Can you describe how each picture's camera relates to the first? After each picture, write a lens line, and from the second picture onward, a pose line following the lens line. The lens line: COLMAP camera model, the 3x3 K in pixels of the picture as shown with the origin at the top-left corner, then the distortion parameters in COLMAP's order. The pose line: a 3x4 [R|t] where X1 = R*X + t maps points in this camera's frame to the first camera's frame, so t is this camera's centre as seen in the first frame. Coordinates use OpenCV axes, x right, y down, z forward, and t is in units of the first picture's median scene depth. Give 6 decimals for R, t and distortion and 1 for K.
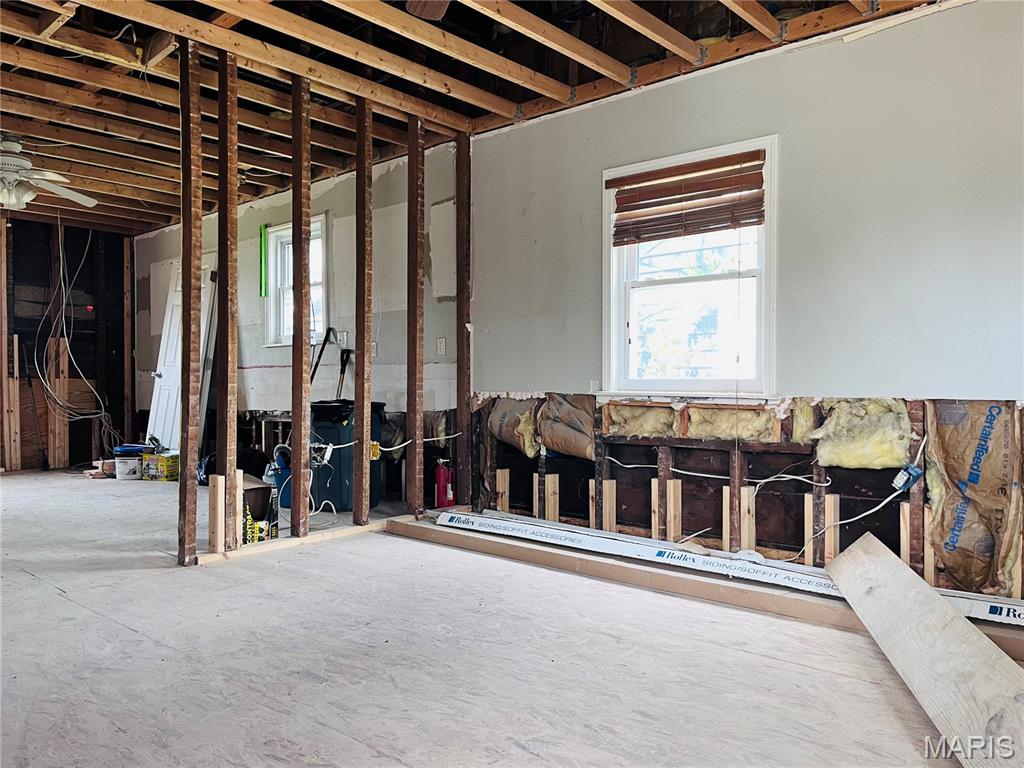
lens RADIAL K [[784.4, 0, 512.0], [0, 784.4, 384.0], [0, 0, 1]] dist [0.058069, -0.078120]
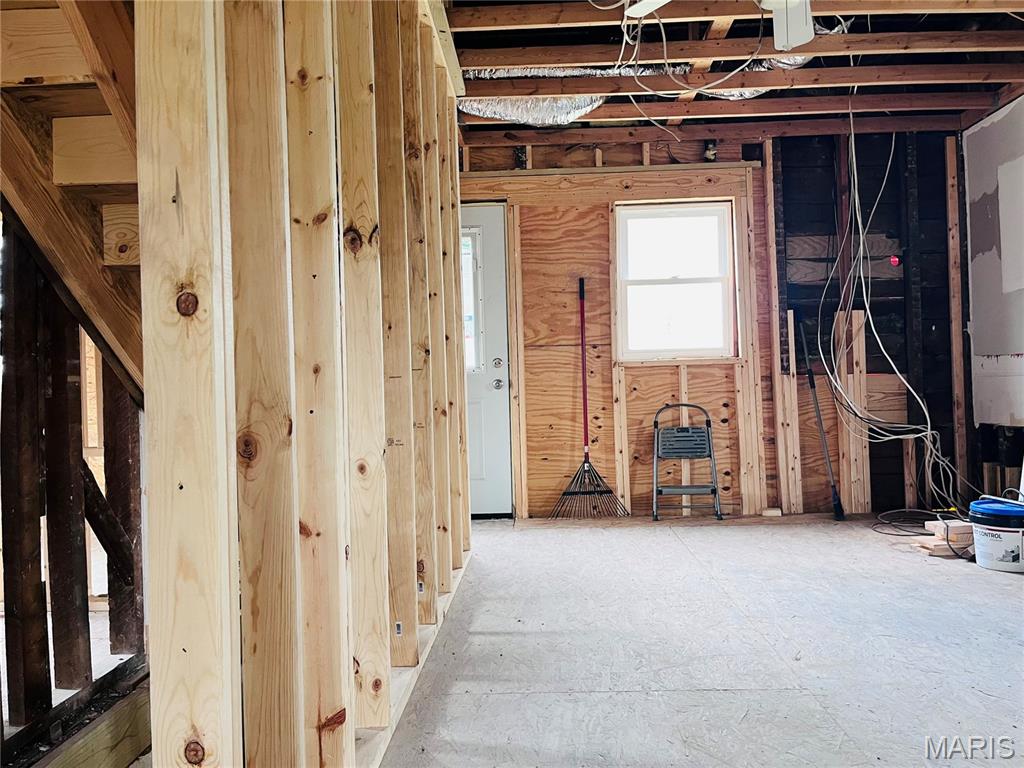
lens RADIAL K [[773.3, 0, 517.7], [0, 773.3, 380.0], [0, 0, 1]] dist [0.049534, -0.069558]
pose [[0.633977, -0.023172, -0.773005, -0.269449], [0.026511, 0.999615, -0.008222, -0.004284], [0.772897, -0.015281, 0.634347, 0.410709]]
